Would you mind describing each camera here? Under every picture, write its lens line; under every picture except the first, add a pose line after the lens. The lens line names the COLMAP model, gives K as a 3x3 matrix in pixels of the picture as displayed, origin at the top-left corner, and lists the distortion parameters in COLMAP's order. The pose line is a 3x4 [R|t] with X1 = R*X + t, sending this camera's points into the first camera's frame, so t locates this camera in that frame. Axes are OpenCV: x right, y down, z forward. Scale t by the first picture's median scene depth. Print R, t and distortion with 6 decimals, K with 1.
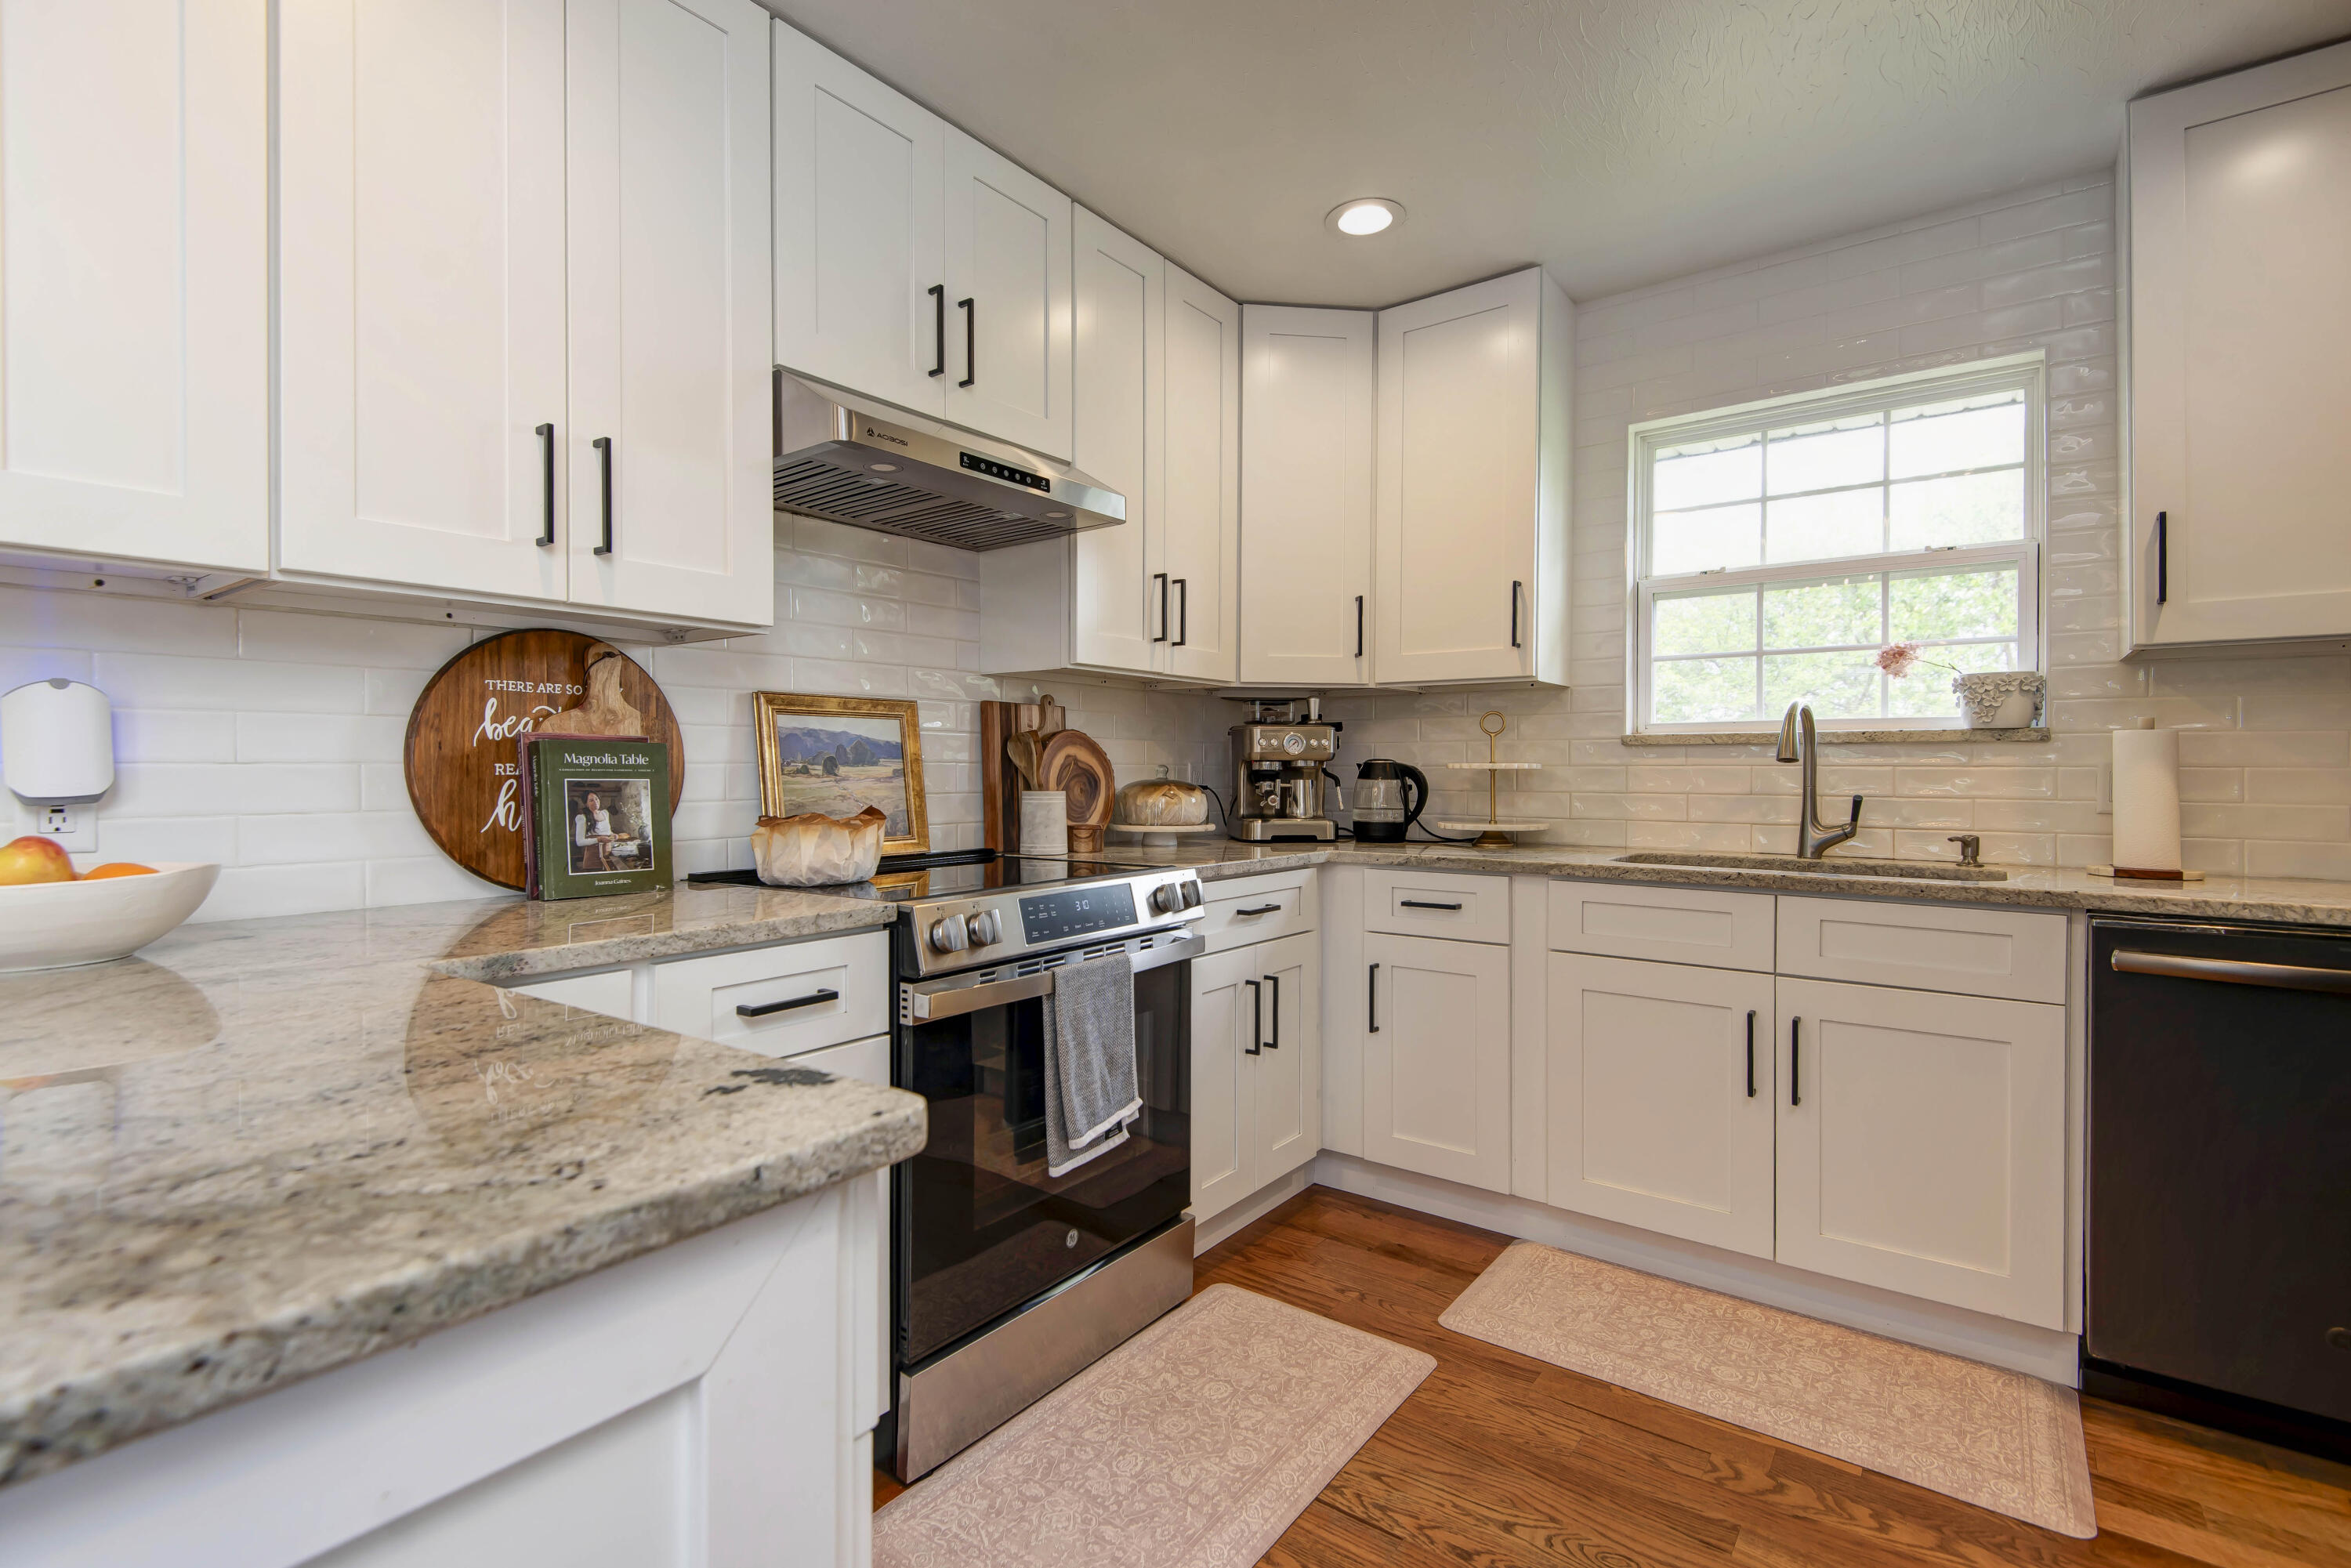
lens RADIAL K [[1065.1, 0, 1159.3], [0, 1065.1, 769.7], [0, 0, 1]] dist [-0.002526, -0.002968]
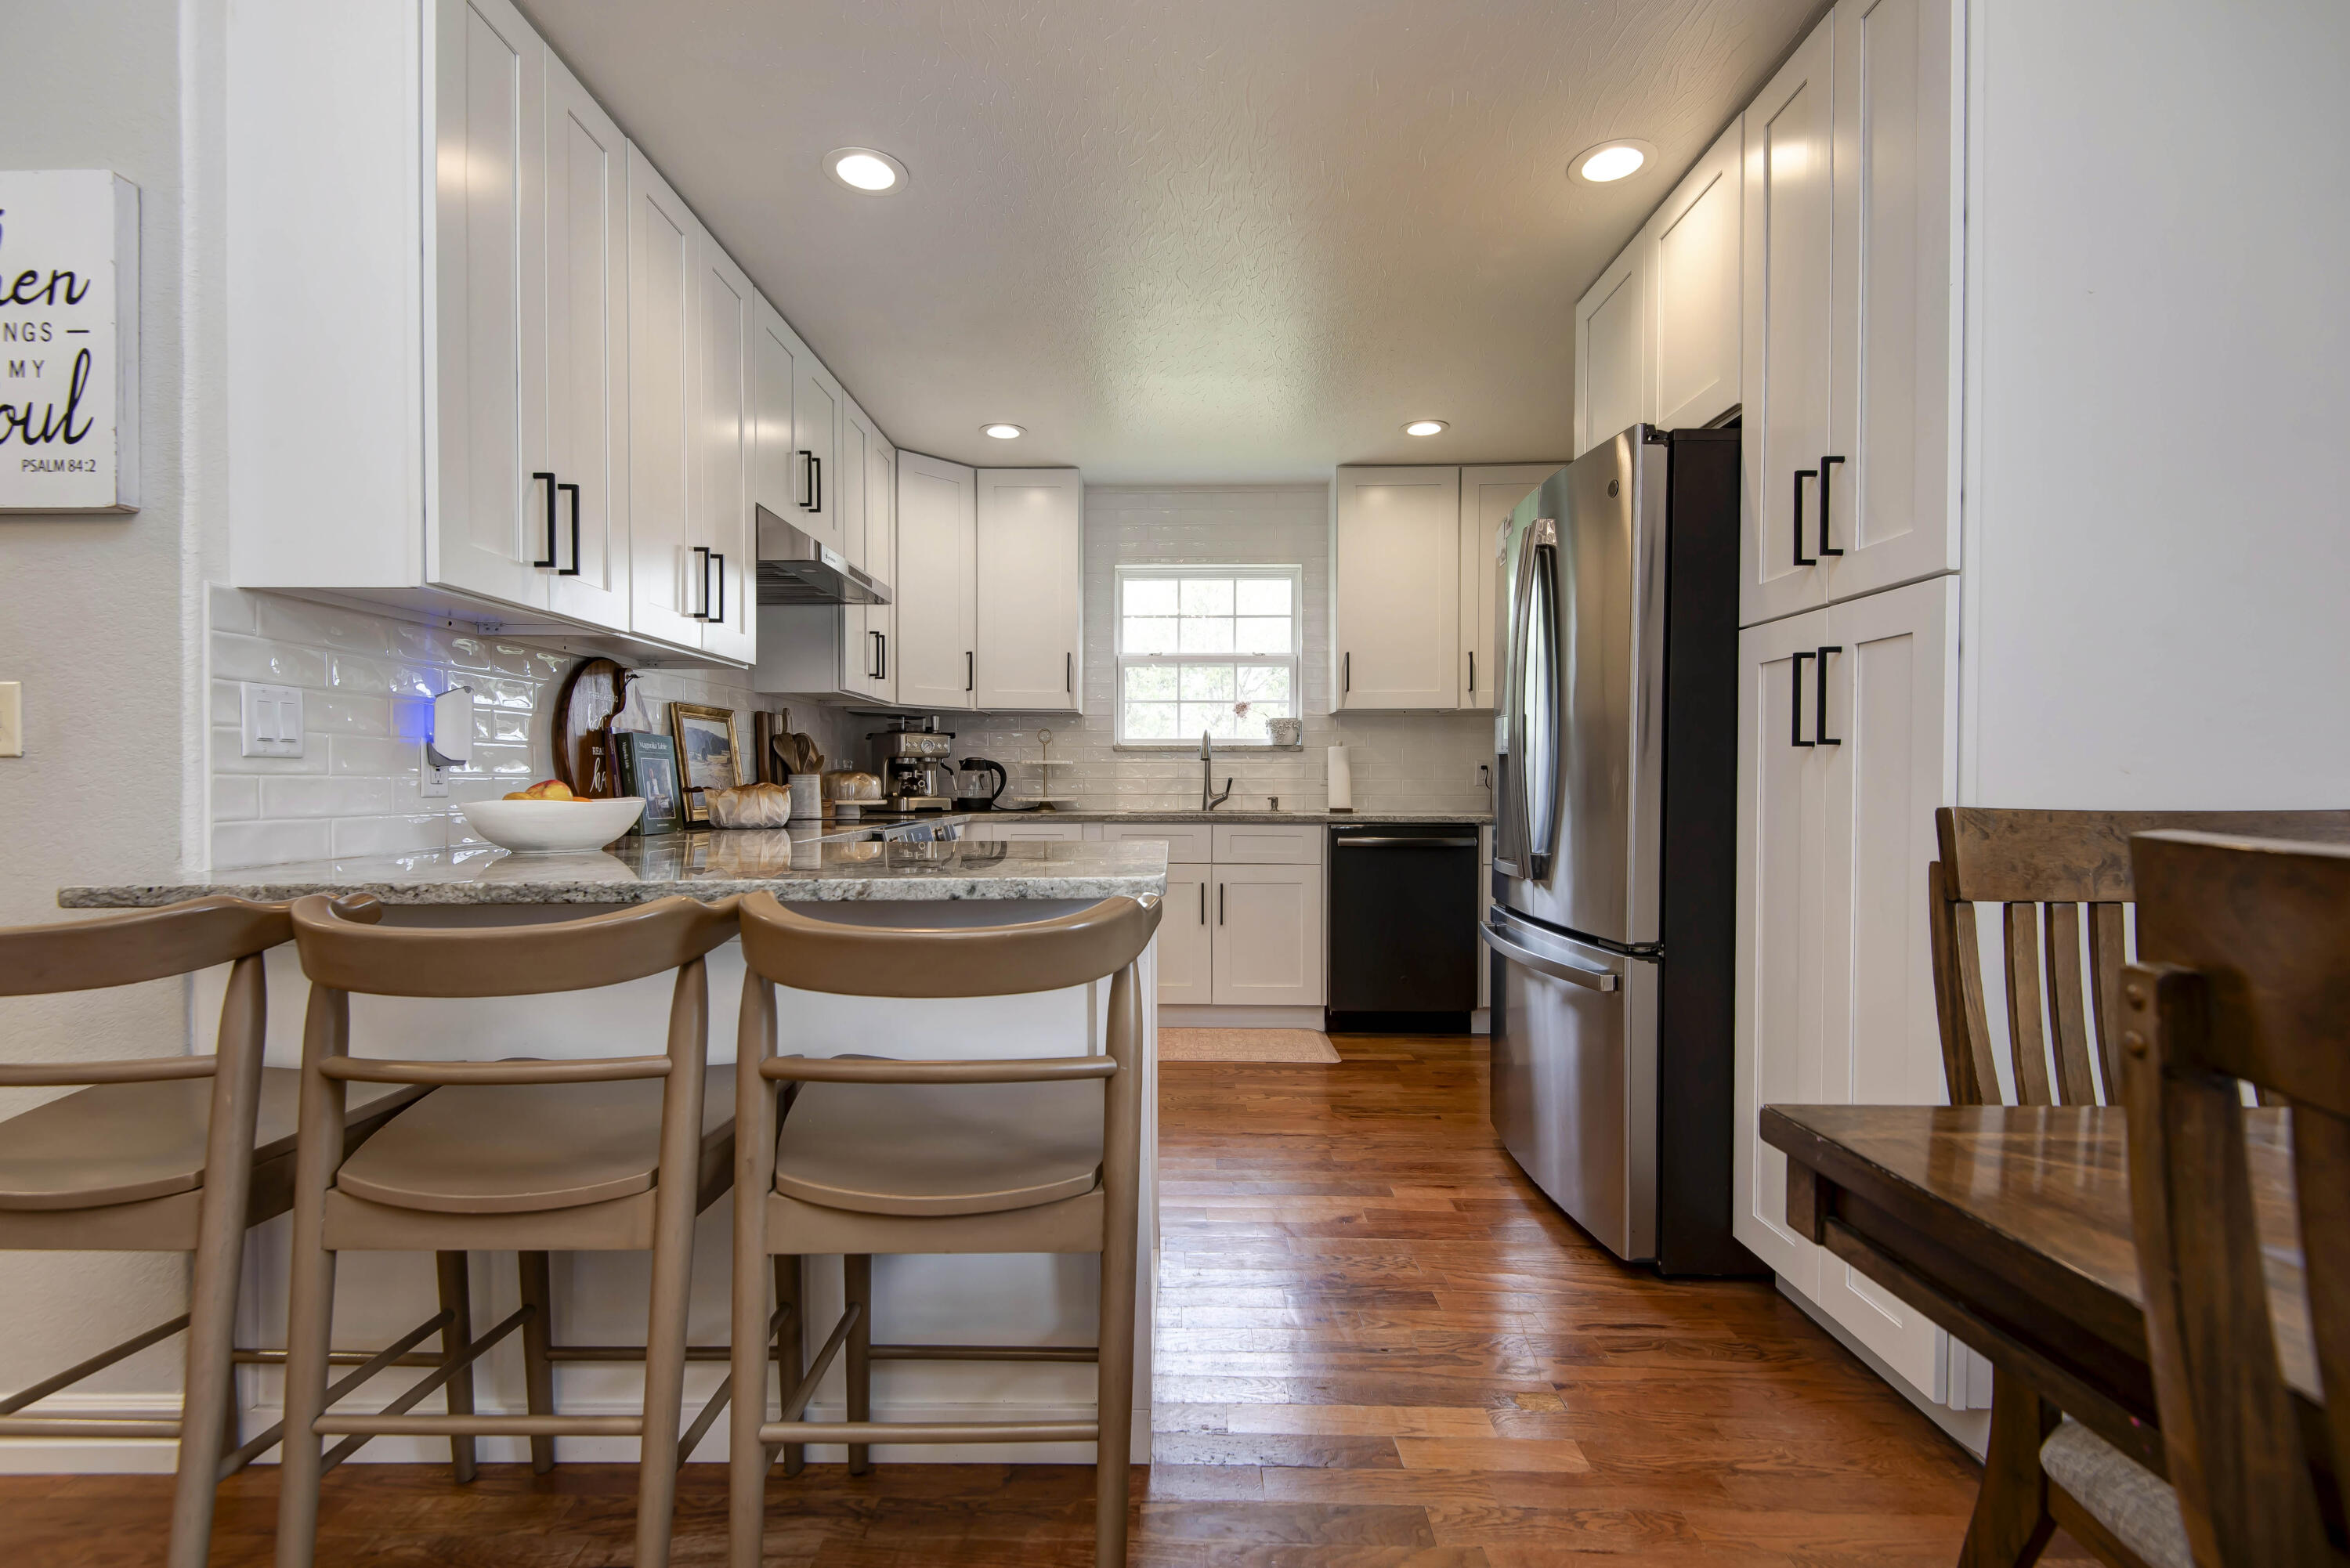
lens RADIAL K [[1064.6, 0, 1177.6], [0, 1064.6, 785.7], [0, 0, 1]] dist [-0.002526, -0.002968]
pose [[0.787882, -0.002858, 0.615820, -0.631960], [0.000349, 0.999991, 0.004195, 0.030482], [-0.615827, -0.003091, 0.787876, -0.490092]]
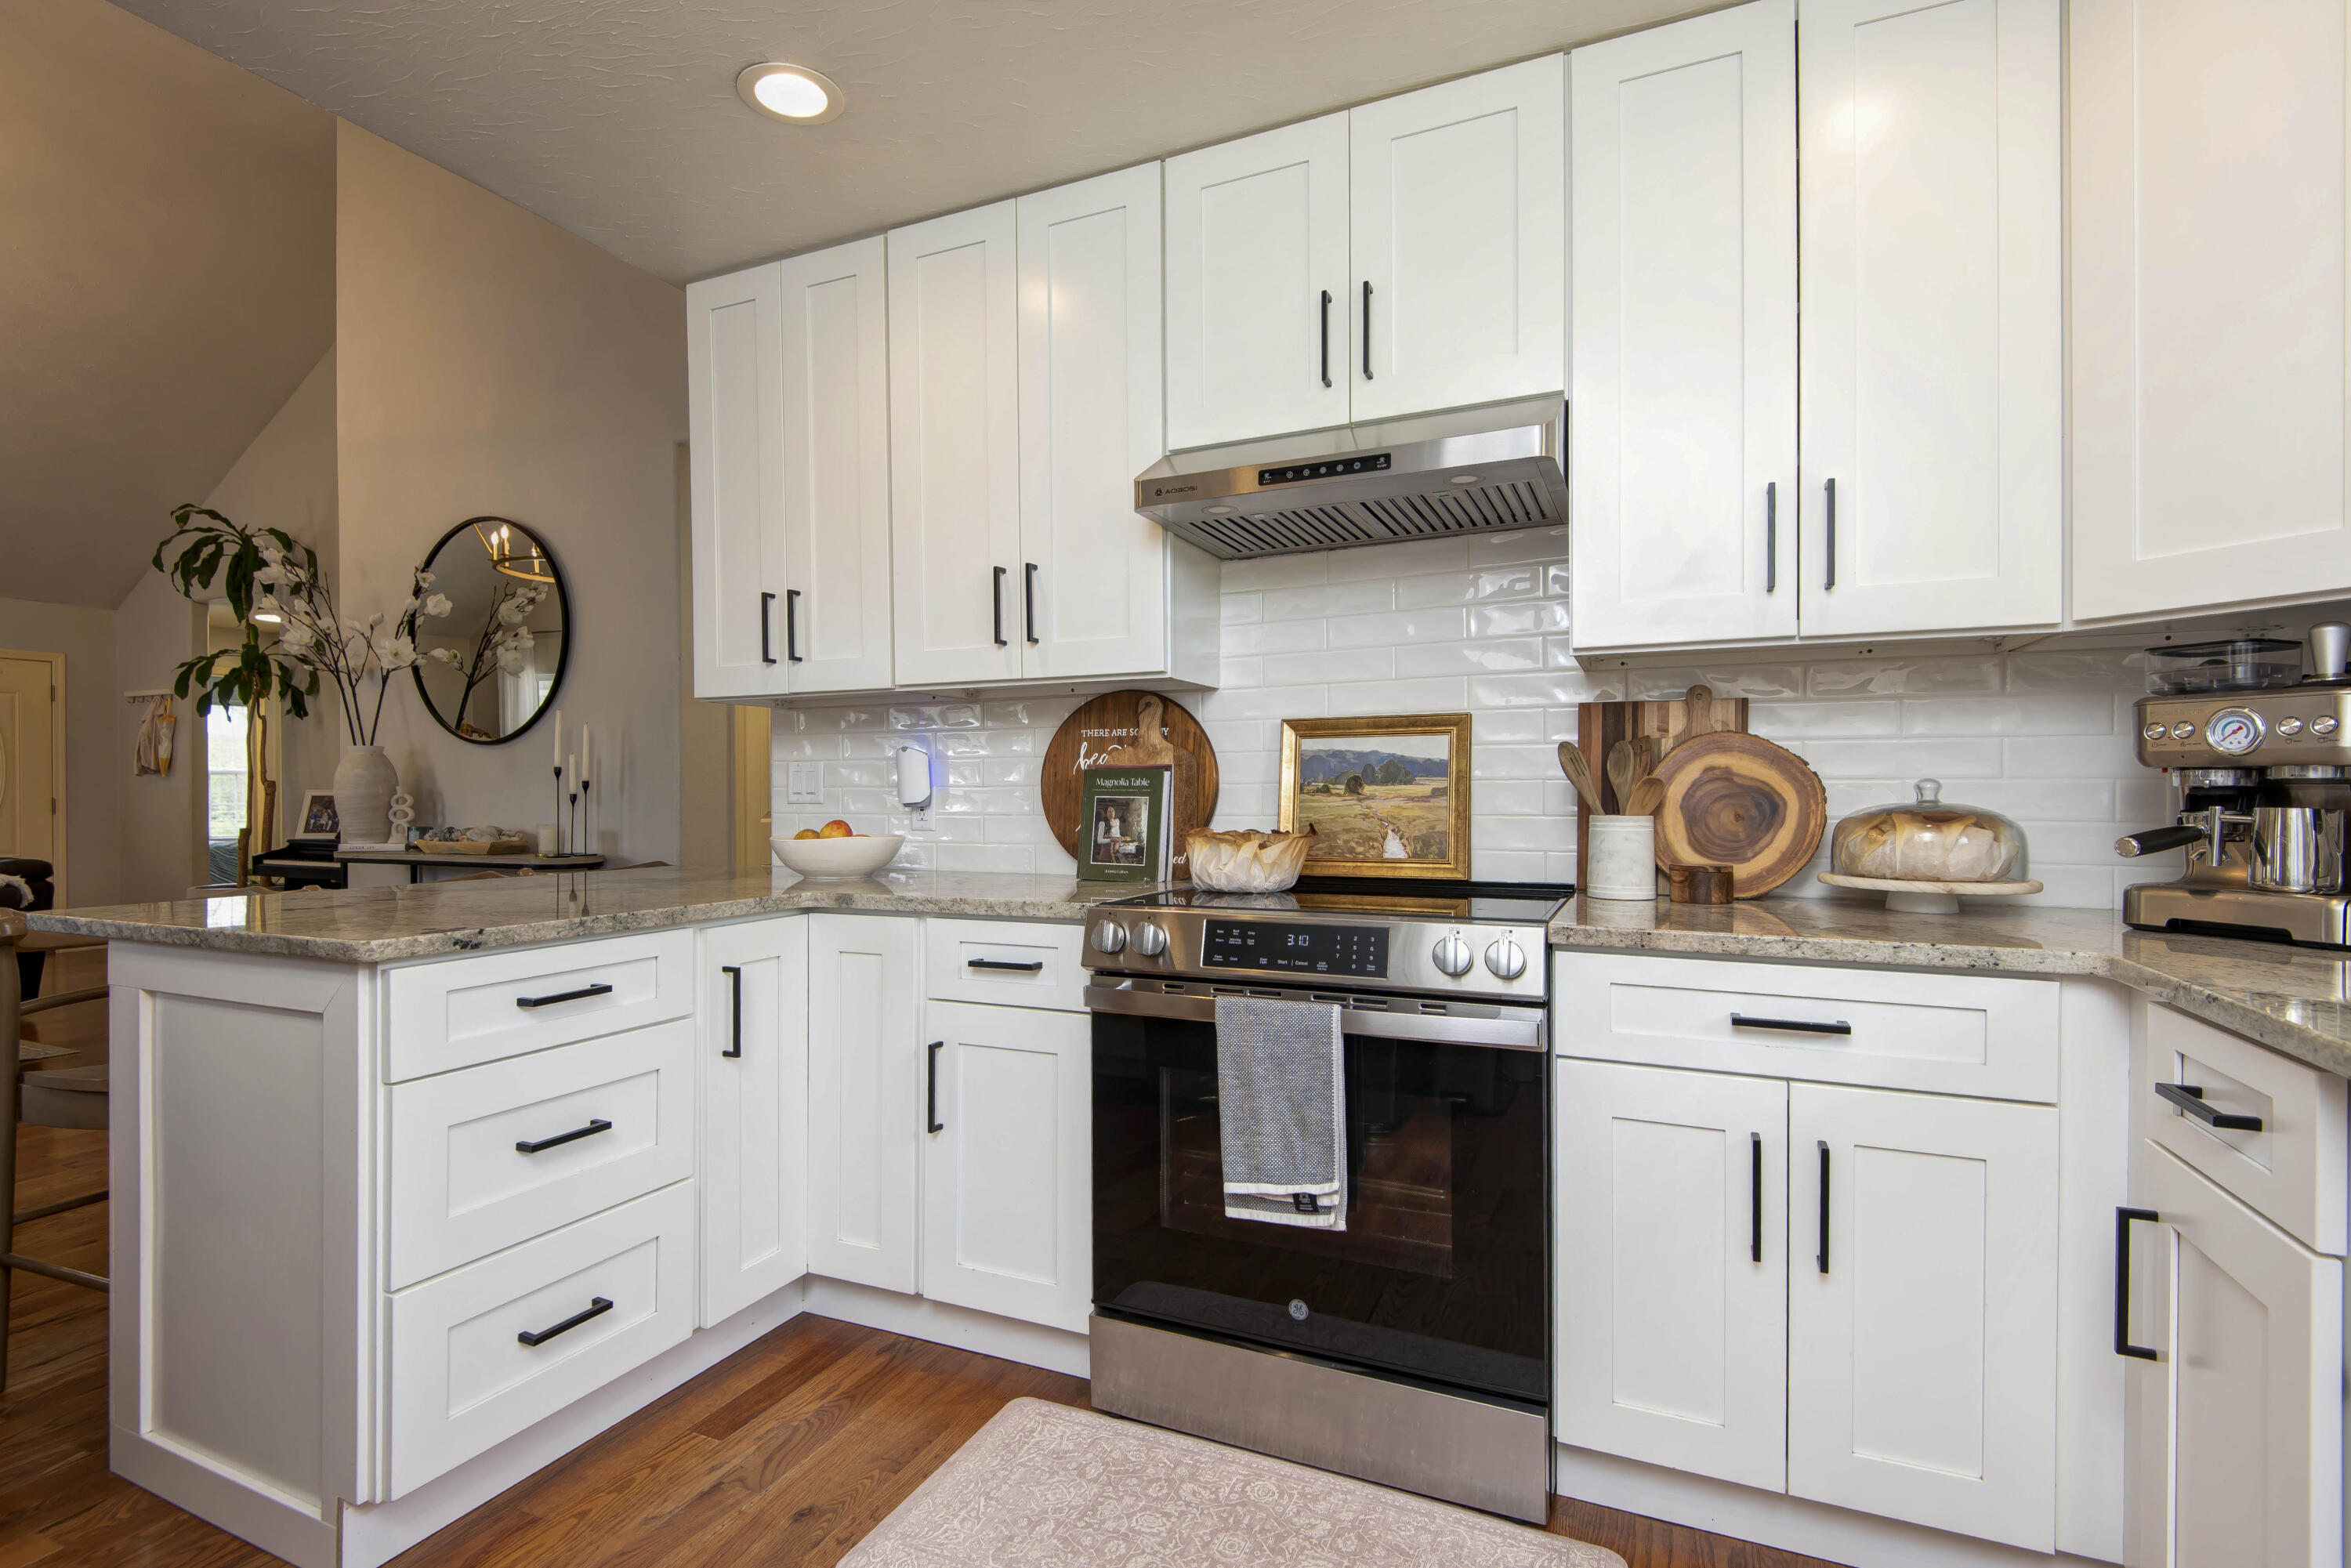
lens RADIAL K [[1065.1, 0, 1178.9], [0, 1065.1, 794.6], [0, 0, 1]] dist [-0.002526, -0.002968]
pose [[0.234700, 0.003161, -0.972063, 0.605457], [0.003256, 0.999987, 0.004038, 0.000749], [0.972062, -0.004113, 0.234686, 0.545088]]
